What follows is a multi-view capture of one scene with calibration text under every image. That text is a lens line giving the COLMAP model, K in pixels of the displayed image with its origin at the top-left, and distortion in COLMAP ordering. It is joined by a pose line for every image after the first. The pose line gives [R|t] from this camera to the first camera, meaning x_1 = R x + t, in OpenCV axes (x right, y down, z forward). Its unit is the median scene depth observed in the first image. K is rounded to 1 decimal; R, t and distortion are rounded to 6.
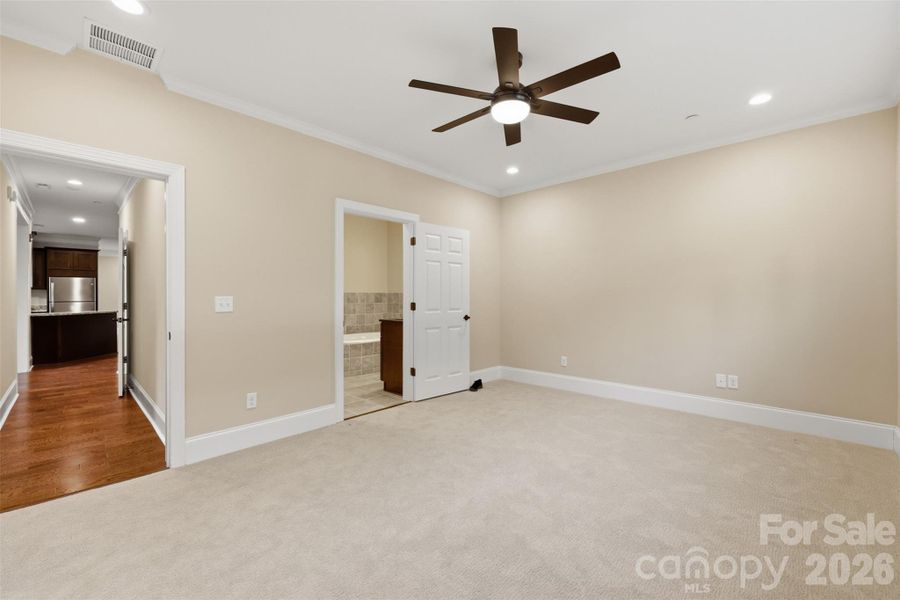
lens RADIAL K [[365.8, 0, 449.4], [0, 365.8, 294.3], [0, 0, 1]] dist [0.000526, 0.000150]
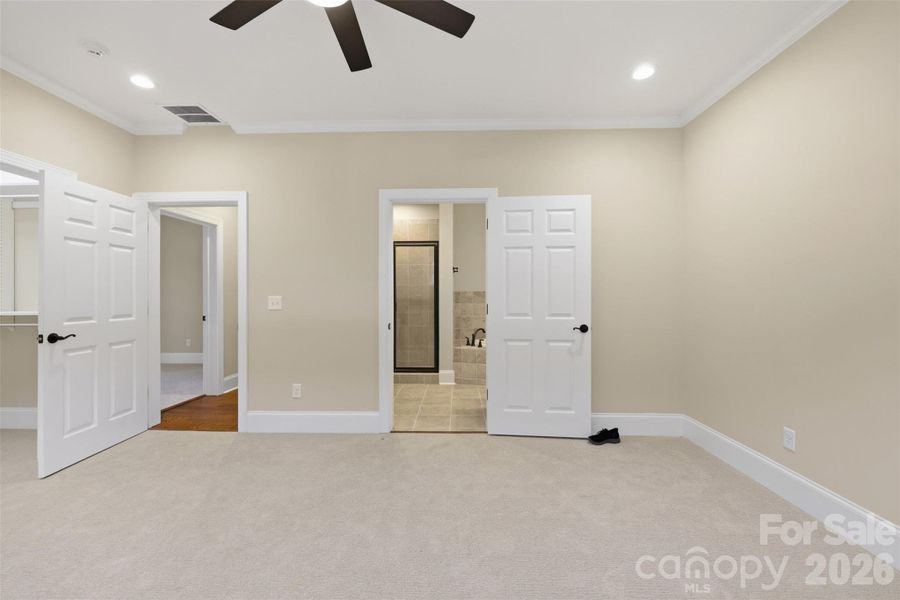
lens RADIAL K [[365.8, 0, 449.4], [0, 365.8, 294.3], [0, 0, 1]] dist [0.000526, 0.000150]
pose [[0.671751, 0.000799, -0.740776, 0.408129], [0.004789, 0.999974, 0.005421, -0.002797], [0.740761, -0.007189, 0.671730, 0.420507]]
